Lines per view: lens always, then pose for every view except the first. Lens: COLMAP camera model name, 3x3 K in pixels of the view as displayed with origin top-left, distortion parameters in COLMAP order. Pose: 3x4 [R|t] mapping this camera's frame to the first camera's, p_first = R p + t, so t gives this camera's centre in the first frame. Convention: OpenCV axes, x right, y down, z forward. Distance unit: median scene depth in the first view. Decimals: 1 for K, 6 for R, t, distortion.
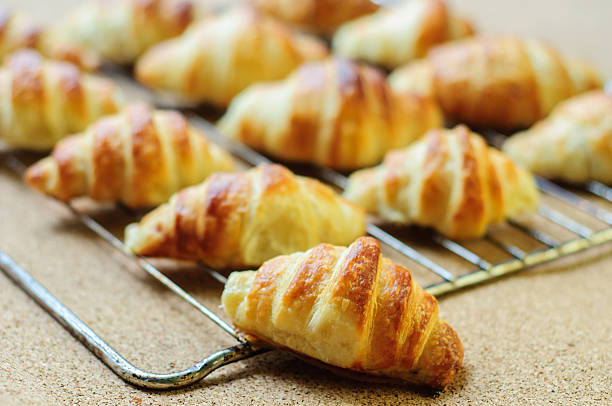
lens RADIAL K [[1549.4, 0, 306.0], [0, 1549.4, 203.0], [0, 0, 1]] dist [0.063167, -0.665390]
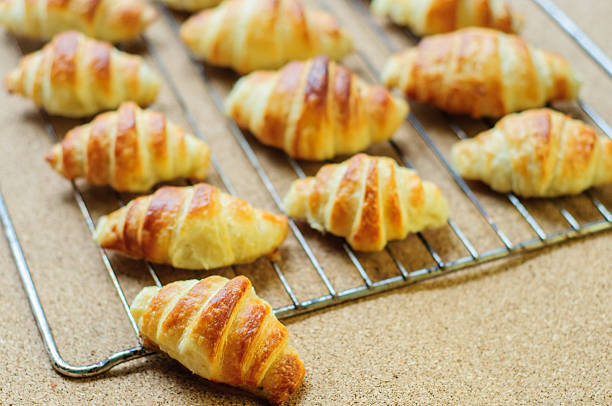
lens RADIAL K [[1549.4, 0, 306.0], [0, 1549.4, 203.0], [0, 0, 1]] dist [0.063167, -0.665390]
pose [[0.965332, 0.117287, -0.233191, 0.379222], [-0.056947, 0.966476, 0.250363, -0.357559], [0.254738, -0.228404, 0.939649, -0.173909]]
